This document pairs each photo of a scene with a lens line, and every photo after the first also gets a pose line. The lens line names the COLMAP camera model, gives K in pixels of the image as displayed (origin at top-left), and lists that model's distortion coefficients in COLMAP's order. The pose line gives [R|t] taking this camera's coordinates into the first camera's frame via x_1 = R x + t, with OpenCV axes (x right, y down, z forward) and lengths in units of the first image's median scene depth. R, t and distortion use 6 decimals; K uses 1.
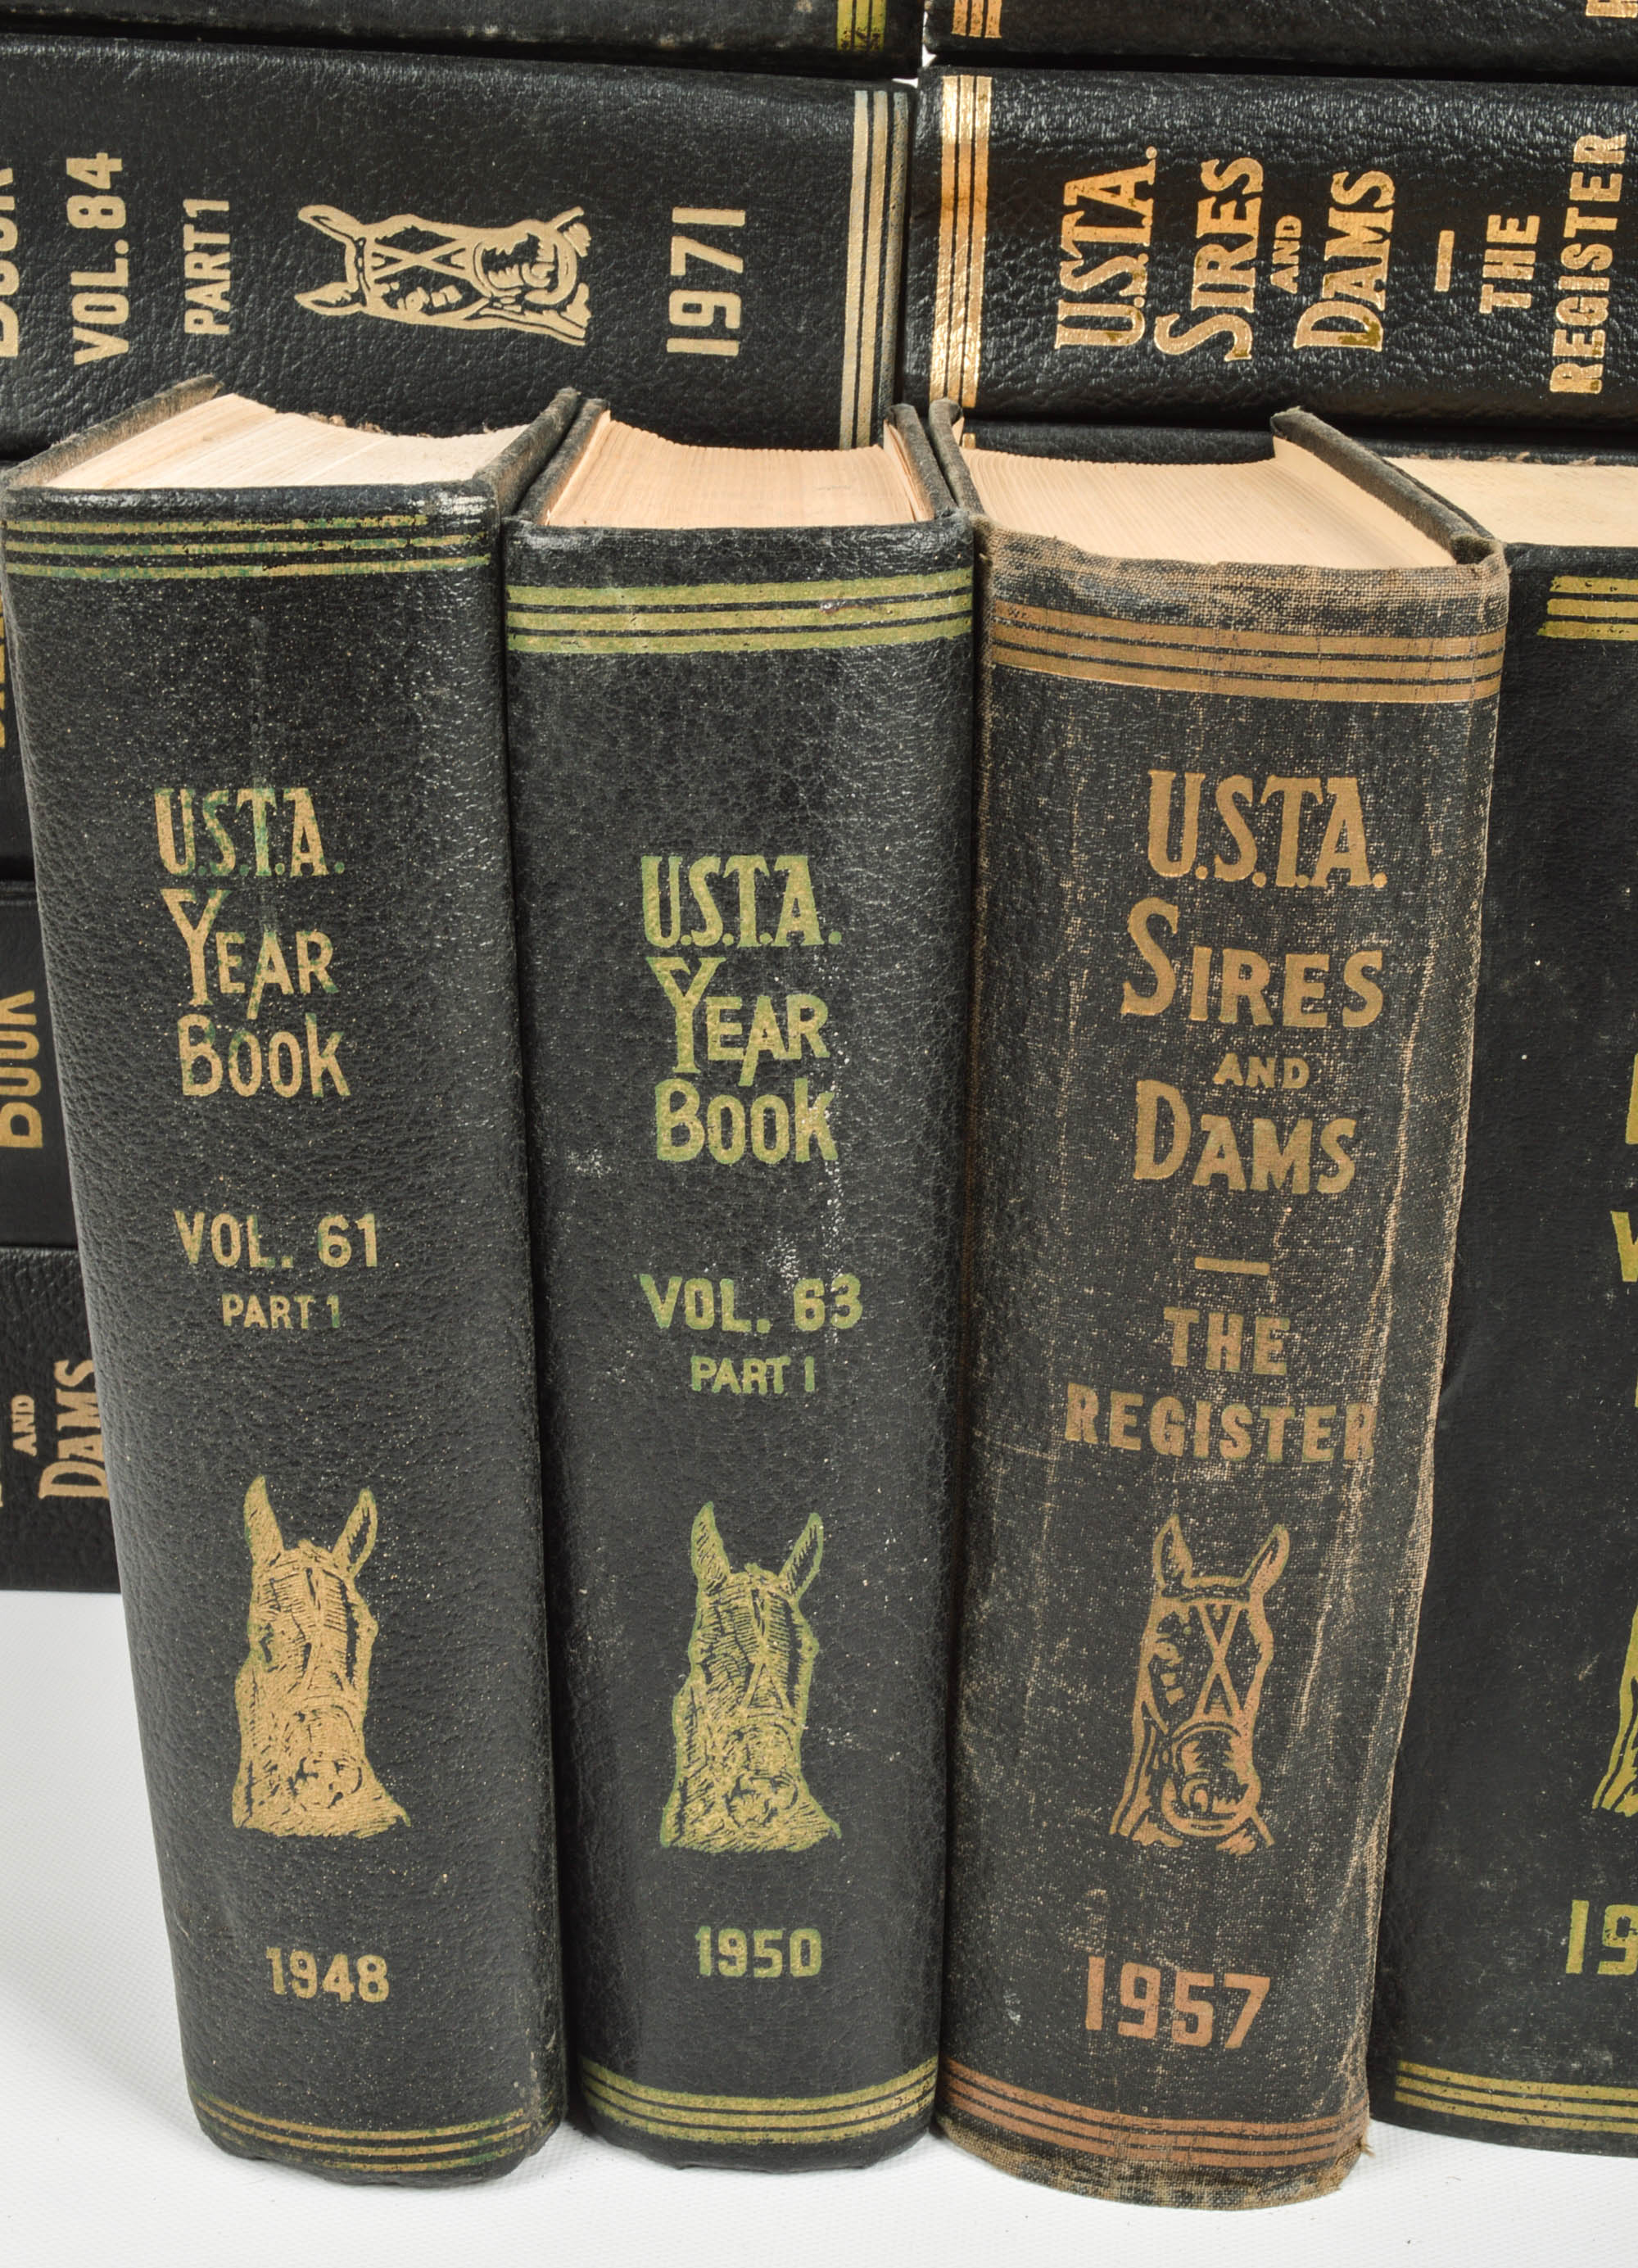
lens RADIAL K [[3052.3, 0, 818.9], [0, 3052.3, 1250.2], [0, 0, 1]] dist [-0.033622, -0.020754]
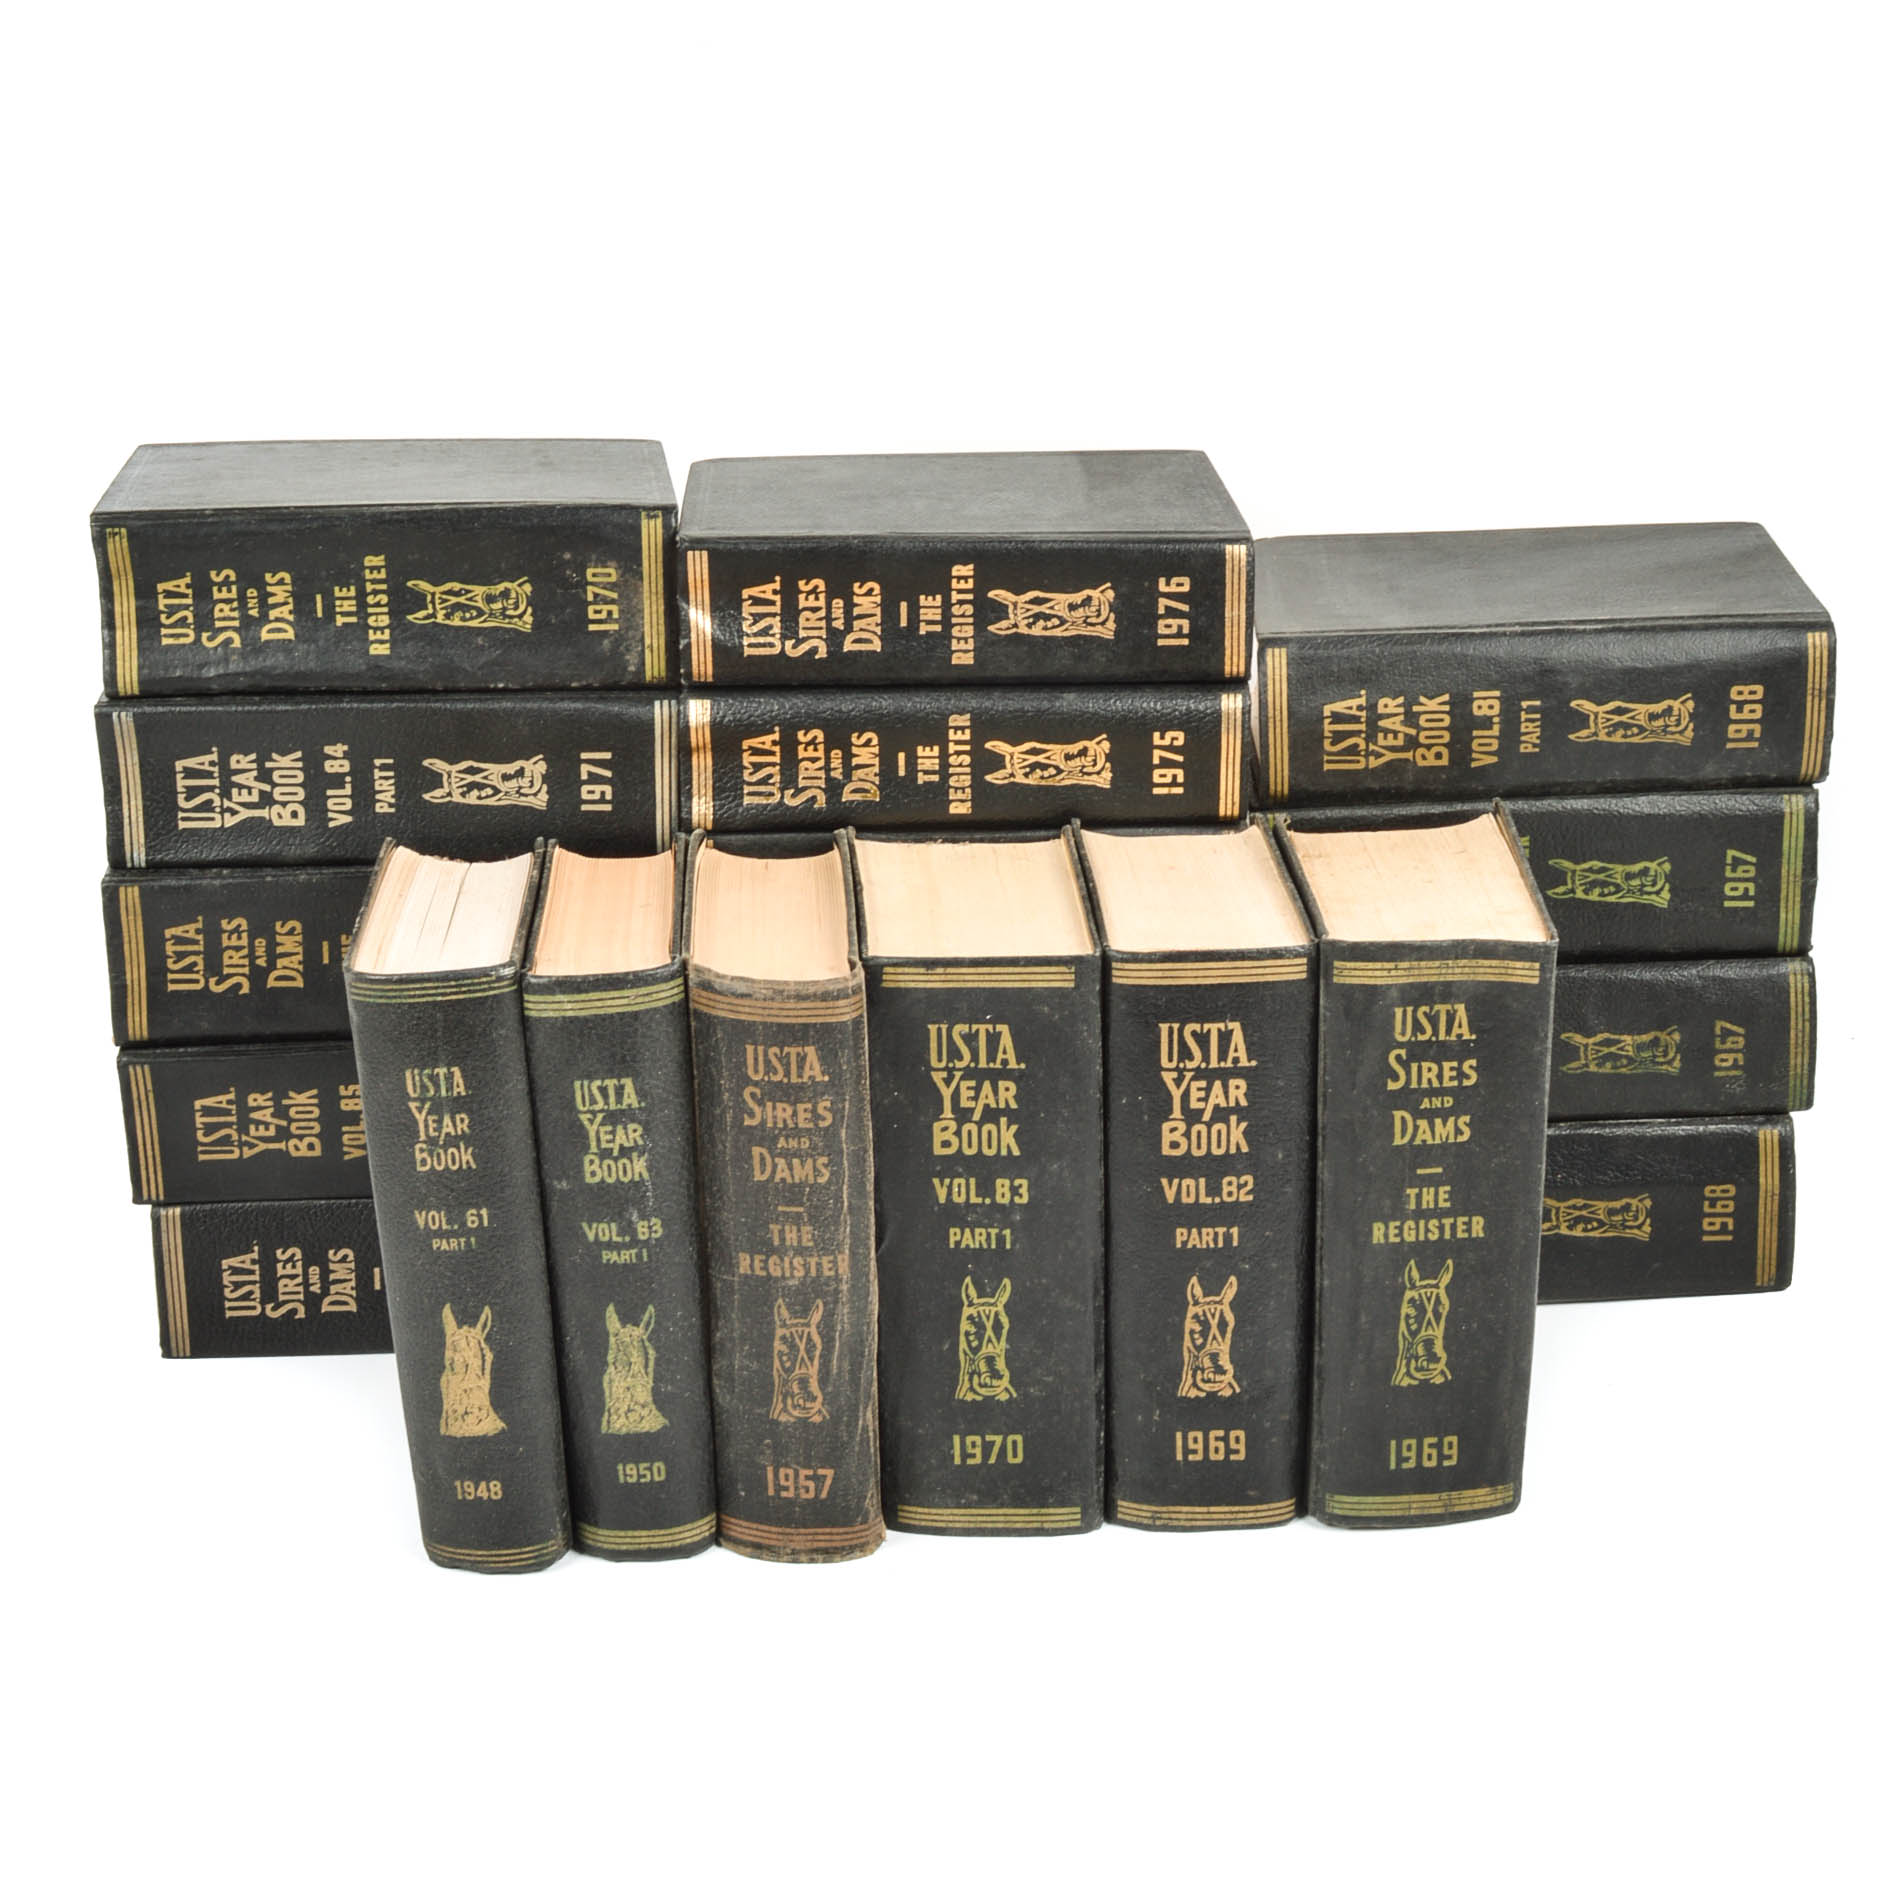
lens RADIAL K [[2944.8, 0, 951.8], [0, 2944.8, 782.8], [0, 0, 1]] dist [-0.045156, -0.121013]
pose [[0.997397, -0.052218, 0.049718, 0.160899], [0.055789, 0.995743, -0.073365, -0.171058], [-0.045675, 0.075948, 0.996065, -1.668715]]
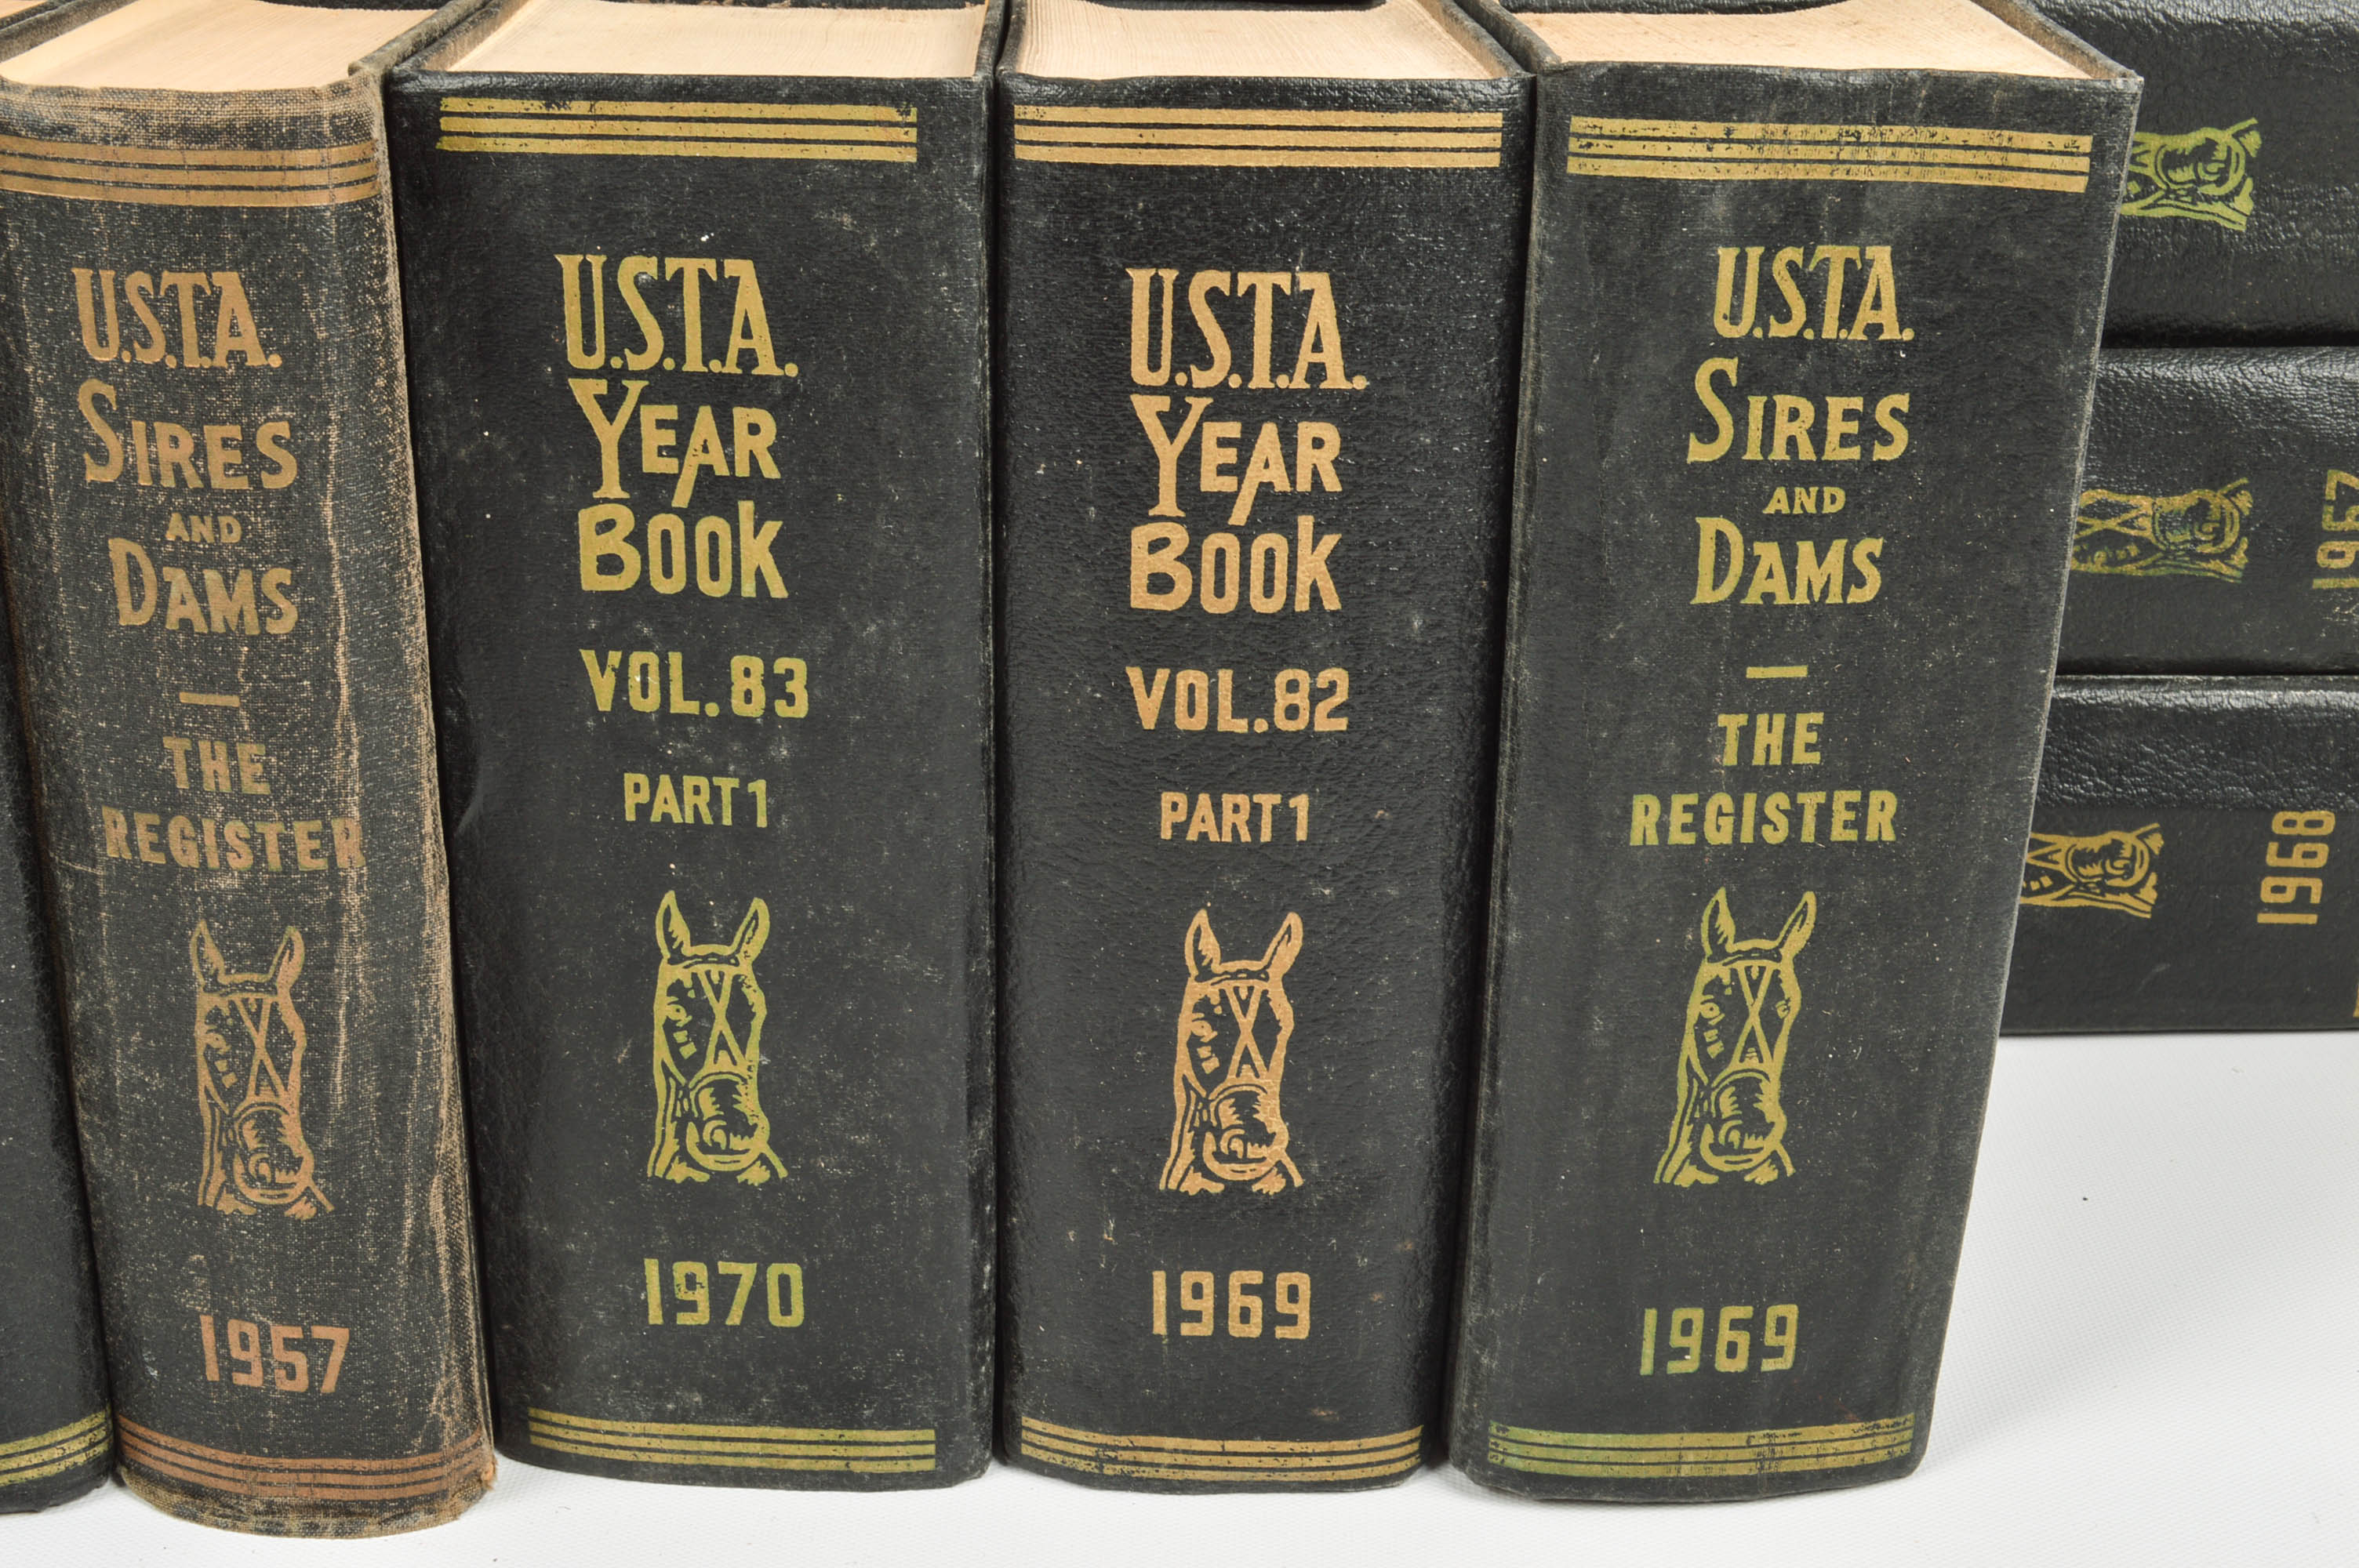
lens RADIAL K [[2941.9, 0, 1179.5], [0, 2941.9, 784.0], [0, 0, 1]] dist [-0.036897, 0.009348]
pose [[0.998007, -0.017837, 0.060530, 0.412004], [0.017838, 0.999841, 0.000529, 0.041035], [-0.060530, 0.000552, 0.998166, -0.121575]]
